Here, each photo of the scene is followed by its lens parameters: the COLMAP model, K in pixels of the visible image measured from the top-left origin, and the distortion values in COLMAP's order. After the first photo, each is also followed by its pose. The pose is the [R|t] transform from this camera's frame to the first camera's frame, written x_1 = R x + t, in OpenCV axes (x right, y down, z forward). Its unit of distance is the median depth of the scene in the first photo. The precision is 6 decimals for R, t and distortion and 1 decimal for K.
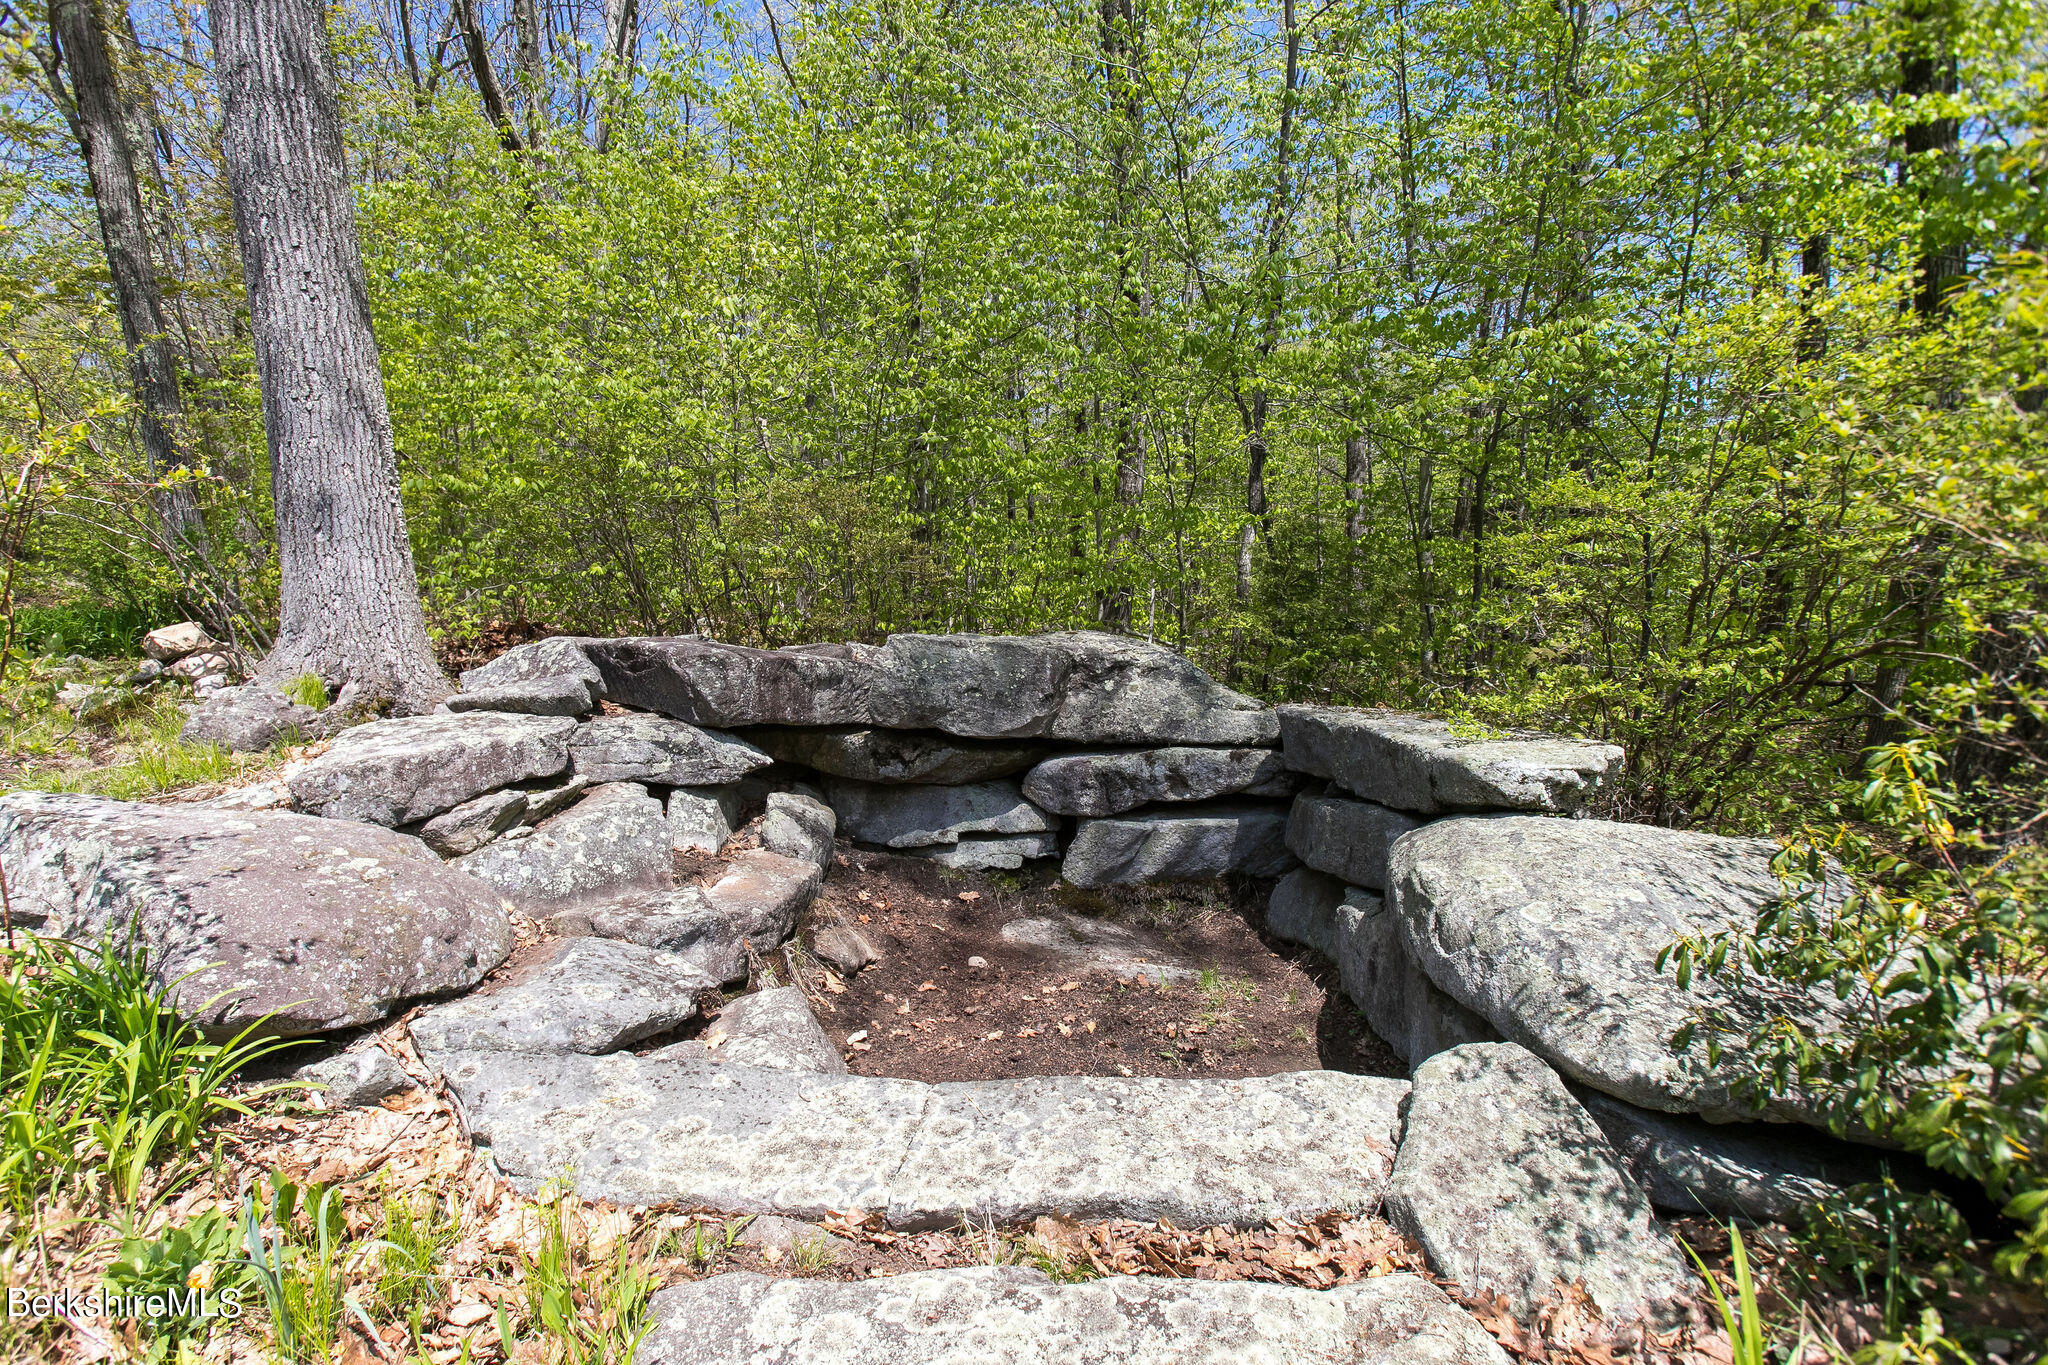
lens RADIAL K [[1003.9, 0, 1024.0], [0, 1003.9, 682.5], [0, 0, 1]] dist [-0.001750, 0.000043]
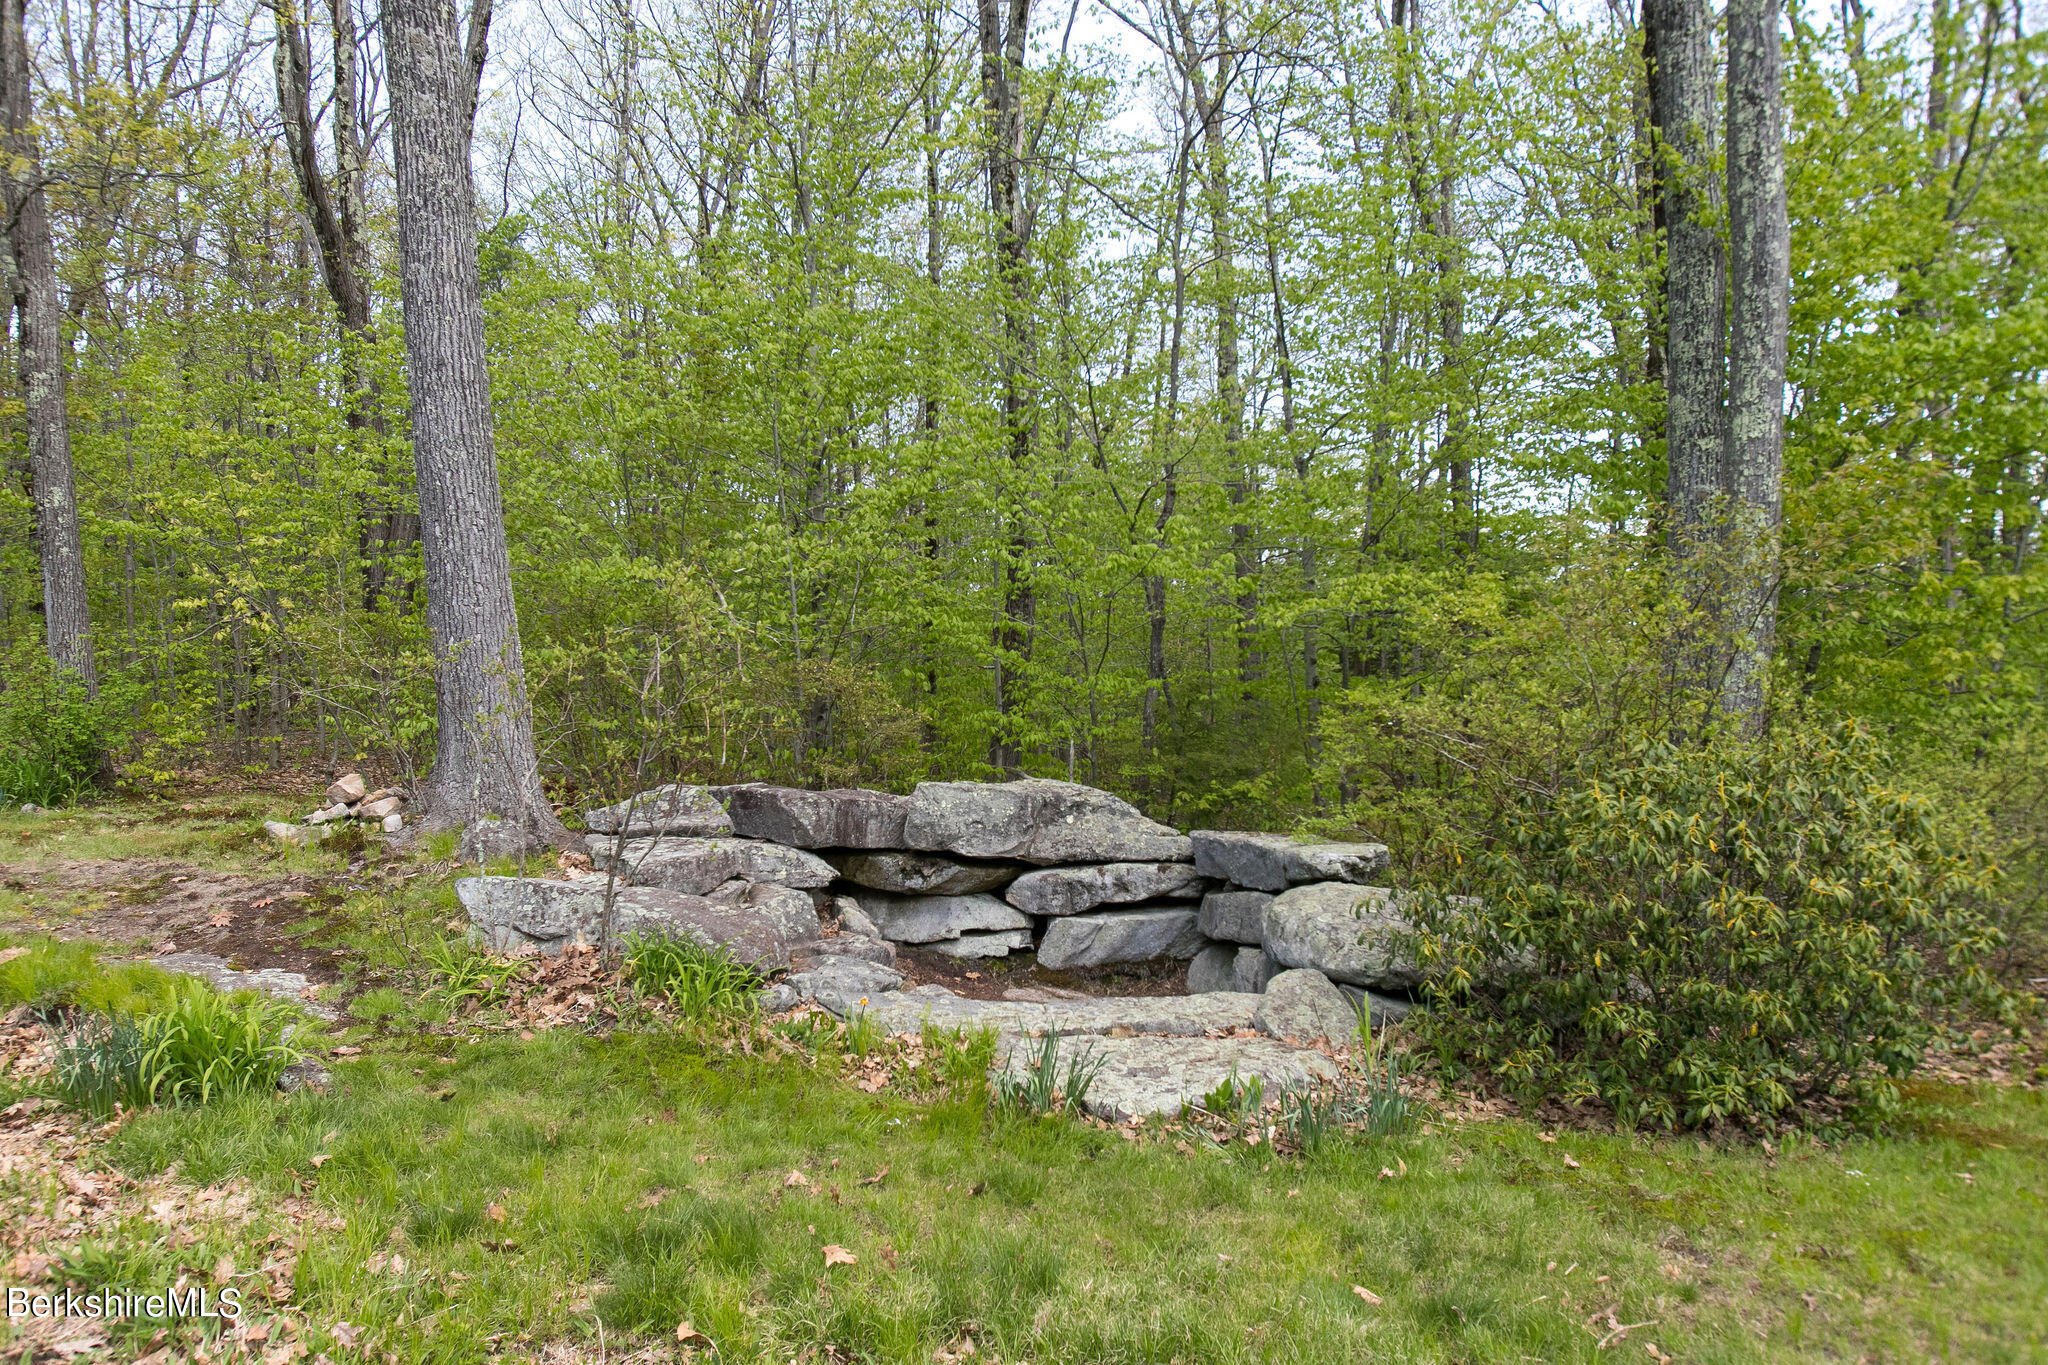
lens RADIAL K [[1557.0, 0, 1024.0], [0, 1557.0, 682.5], [0, 0, 1]] dist [-0.001562, -0.000095]
pose [[0.985885, 0.007590, 0.167251, -0.343309], [0.010815, 0.993998, -0.108862, 0.049416], [-0.167074, 0.109134, 0.979886, -1.123875]]
